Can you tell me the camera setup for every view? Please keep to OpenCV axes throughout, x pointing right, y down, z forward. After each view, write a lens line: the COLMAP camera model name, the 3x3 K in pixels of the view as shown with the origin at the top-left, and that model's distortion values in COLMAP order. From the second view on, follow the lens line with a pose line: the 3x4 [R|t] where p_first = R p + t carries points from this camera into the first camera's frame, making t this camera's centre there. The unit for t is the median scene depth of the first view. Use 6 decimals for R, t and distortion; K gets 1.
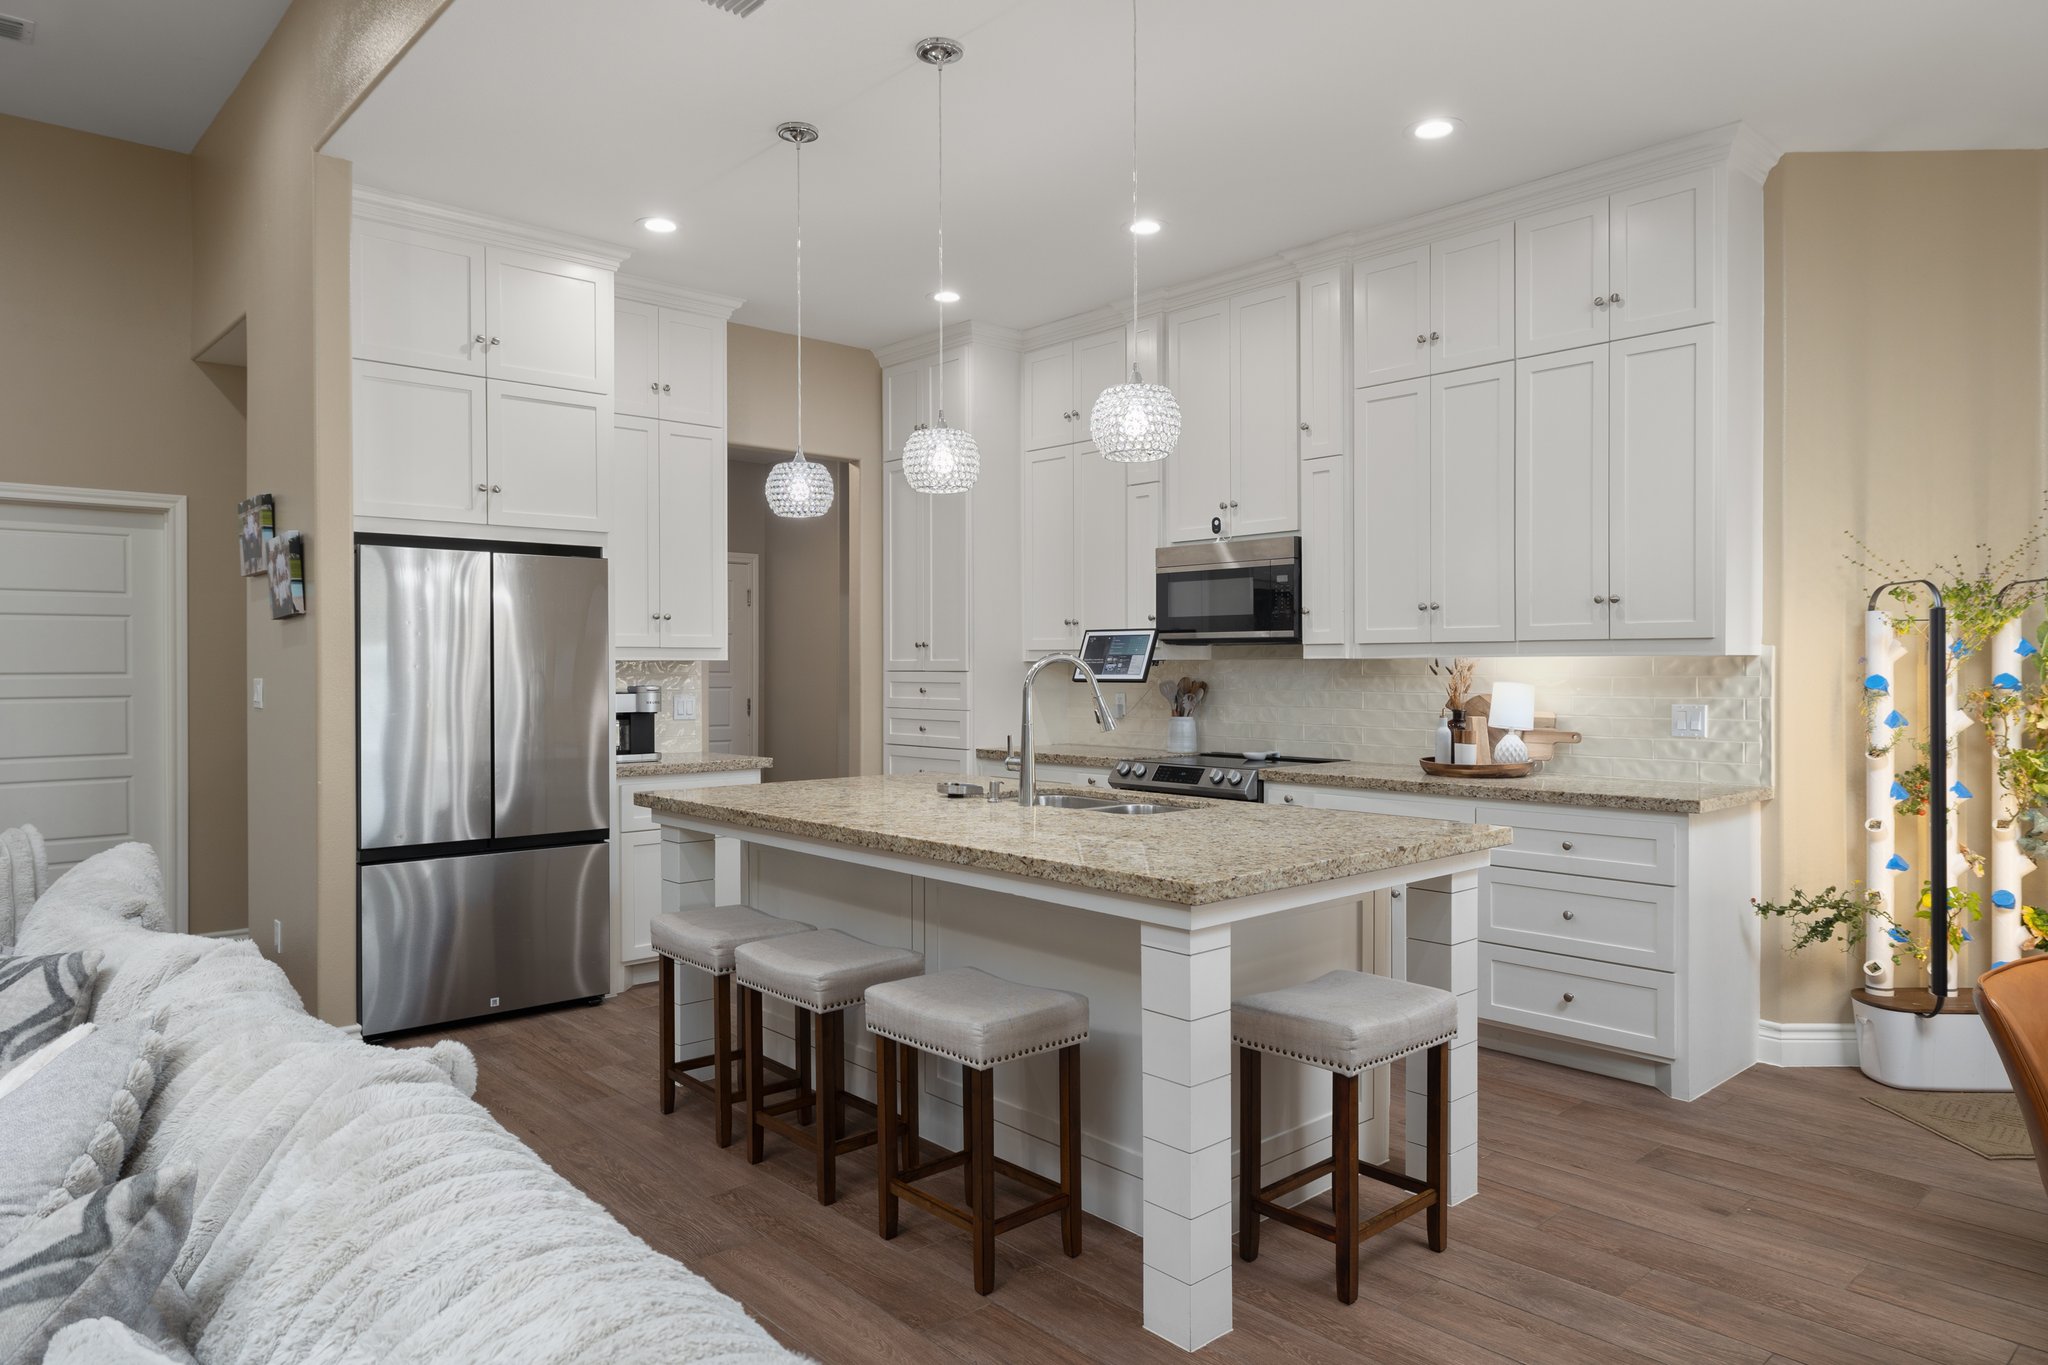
lens RADIAL K [[1270.9, 0, 1024.0], [0, 1270.9, 682.5], [0, 0, 1]] dist [0.001403, 0.000135]
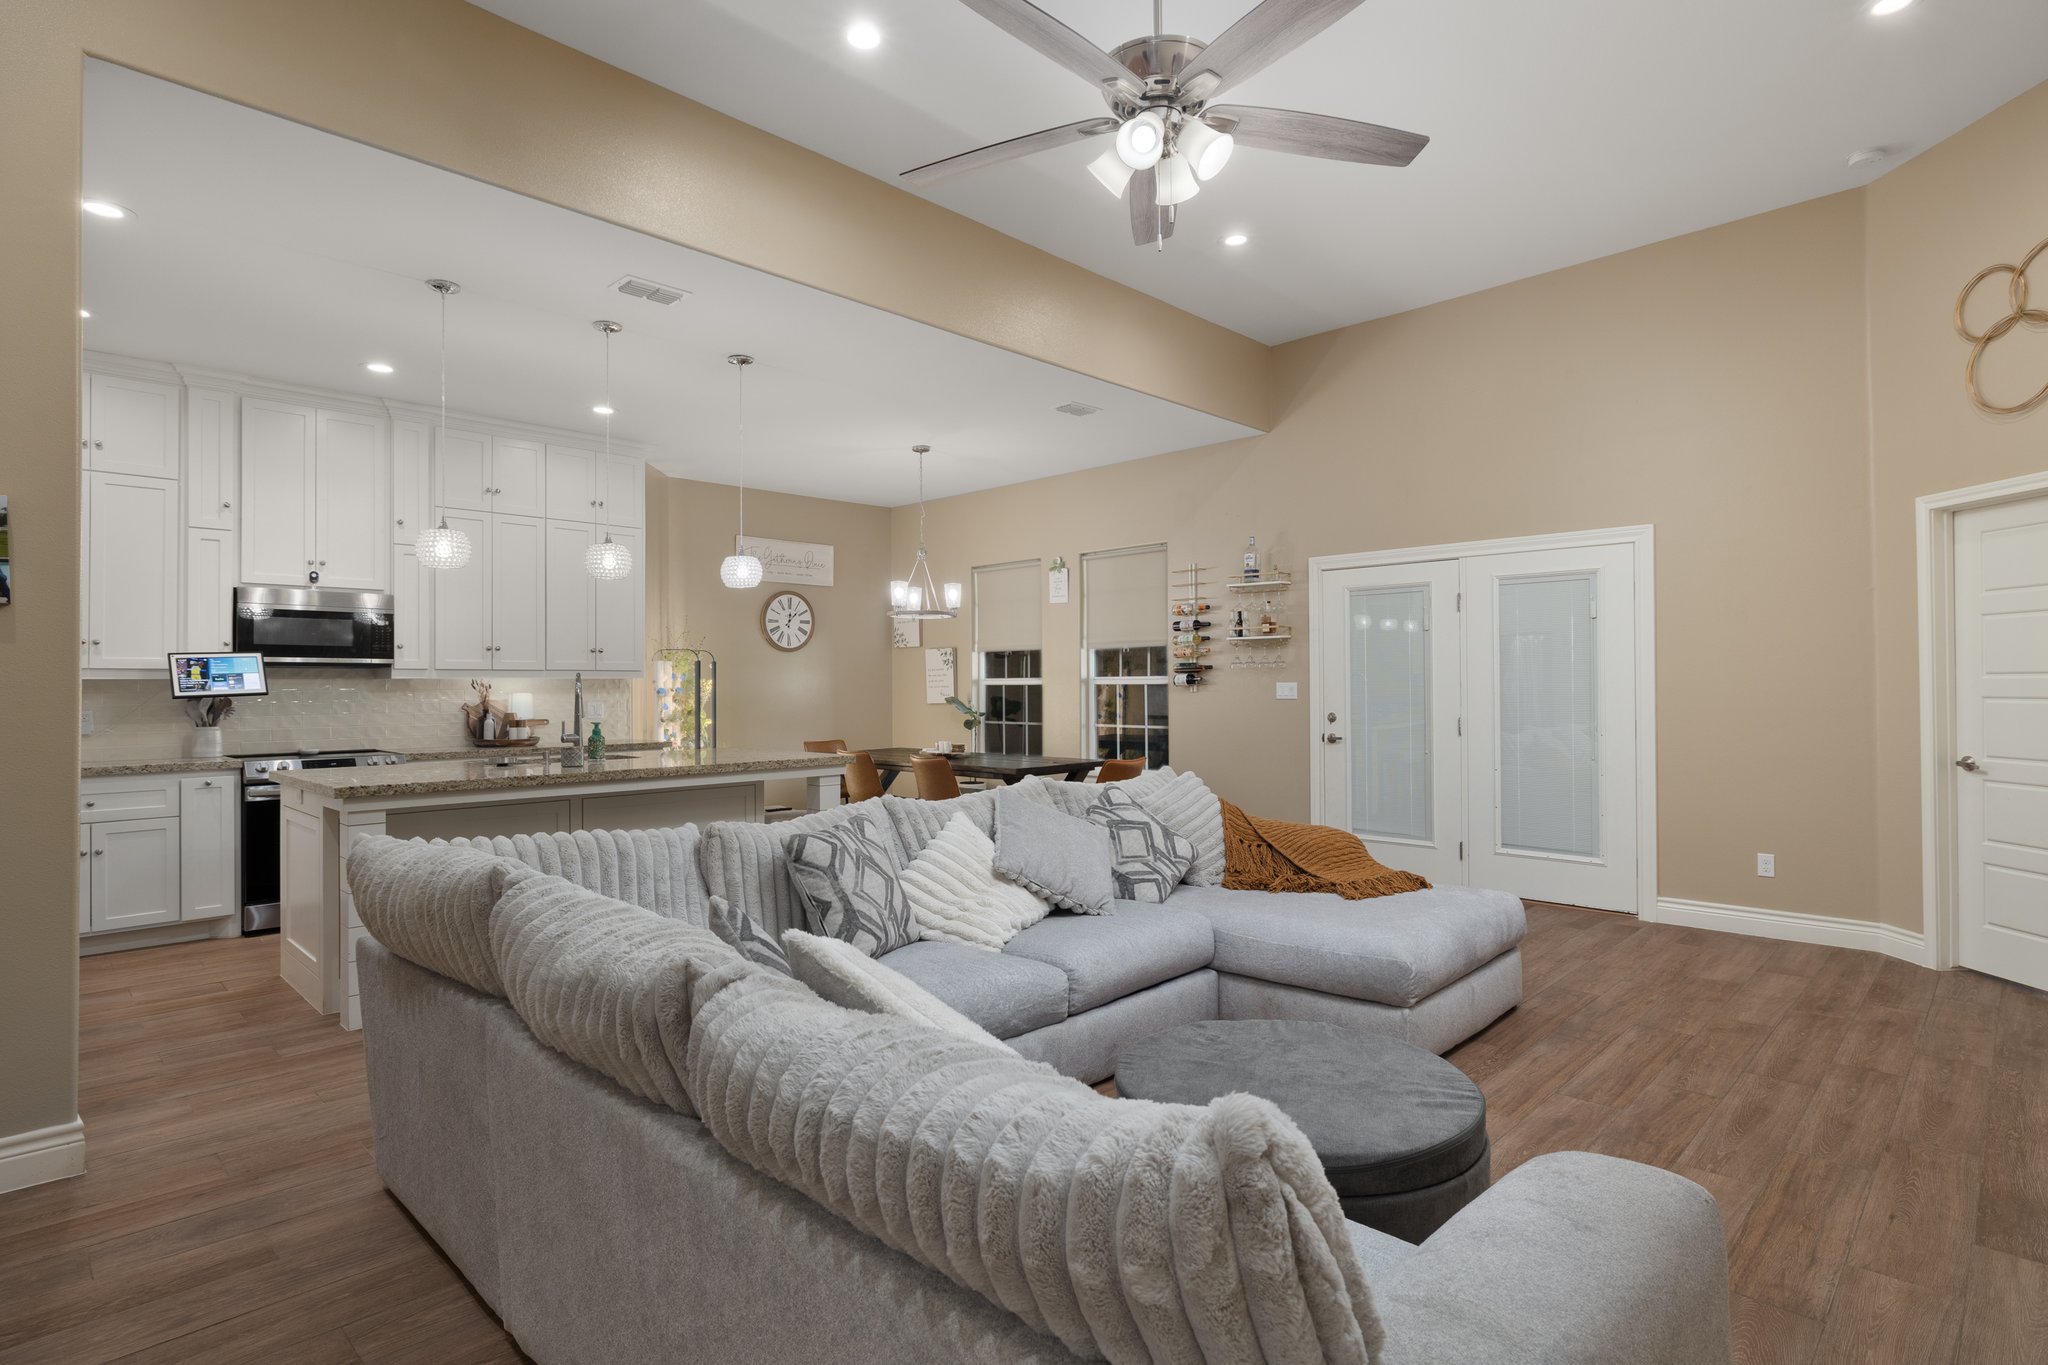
lens RADIAL K [[1044.5, 0, 1024.0], [0, 1044.5, 682.5], [0, 0, 1]] dist [0.000057, 0.000009]
pose [[-0.050189, 0.005413, 0.998725, -1.014706], [0.018213, 0.999824, -0.004503, 0.004275], [-0.998574, 0.017964, -0.050279, 0.335304]]
